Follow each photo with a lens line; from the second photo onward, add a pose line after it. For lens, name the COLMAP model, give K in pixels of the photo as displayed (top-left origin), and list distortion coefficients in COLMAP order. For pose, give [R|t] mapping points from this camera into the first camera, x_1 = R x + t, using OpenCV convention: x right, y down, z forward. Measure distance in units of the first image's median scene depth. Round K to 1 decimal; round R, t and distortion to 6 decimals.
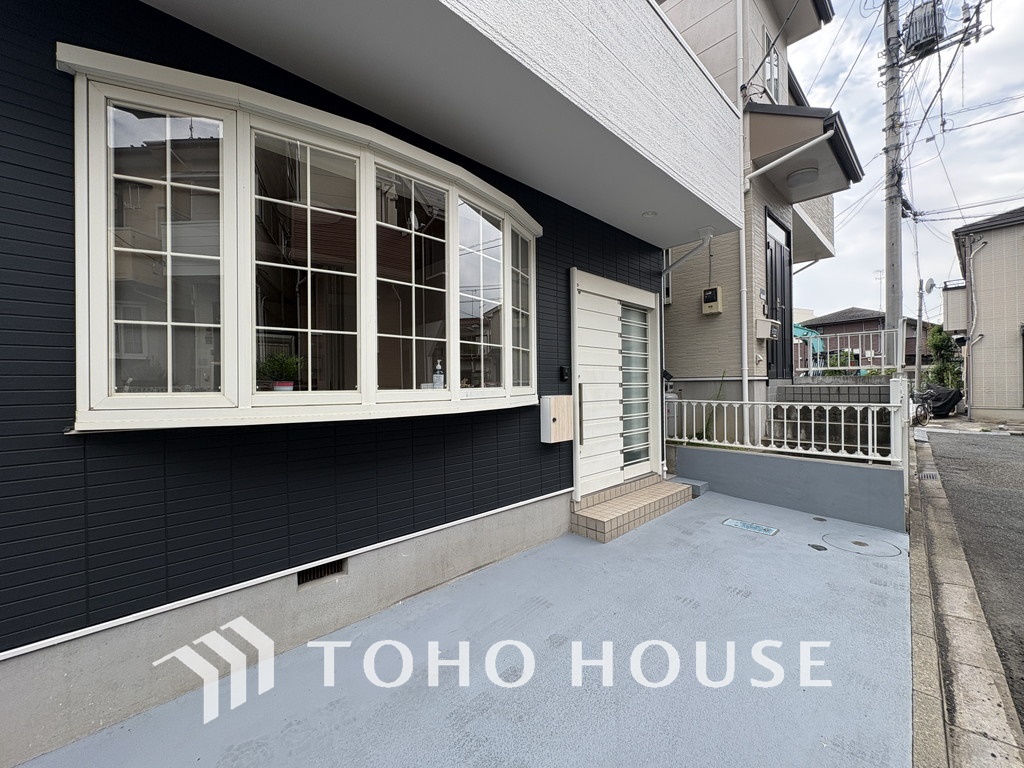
lens RADIAL K [[409.6, 0, 513.4], [0, 409.6, 384.9], [0, 0, 1]] dist [0.002165, 0.000368]
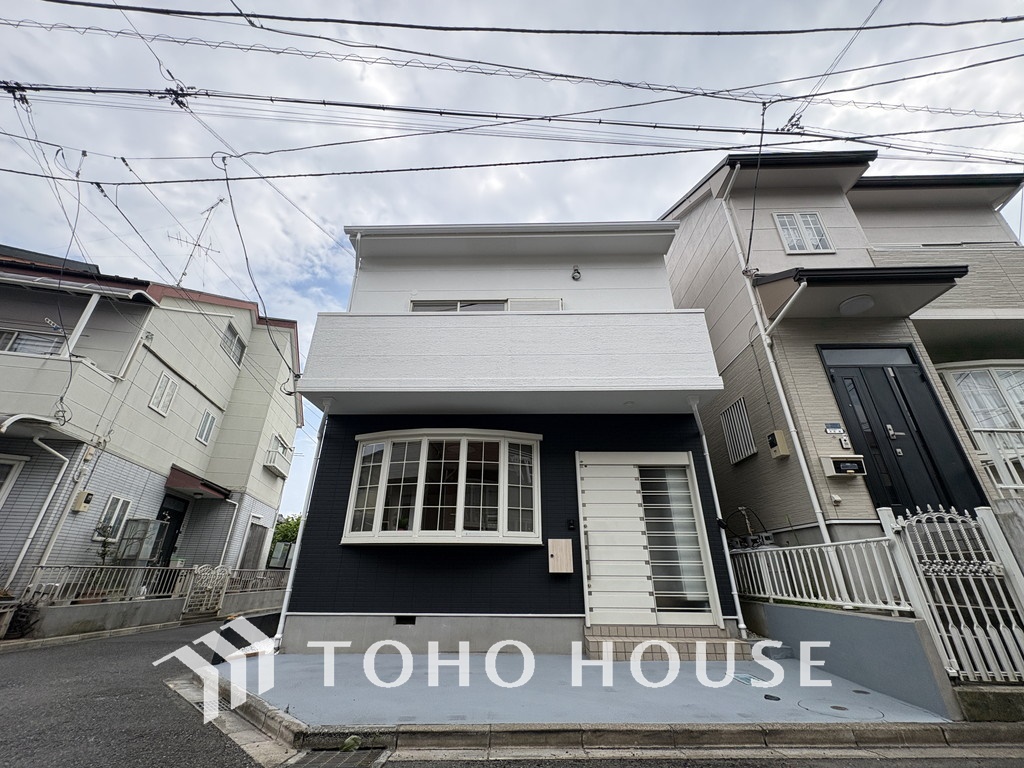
lens RADIAL K [[409.6, 0, 511.2], [0, 409.6, 385.7], [0, 0, 1]] dist [0.002165, 0.000368]
pose [[0.703759, -0.283651, -0.651357, 0.998066], [-0.012301, 0.911835, -0.410373, 0.117156], [0.710332, 0.296816, 0.638223, -0.217914]]
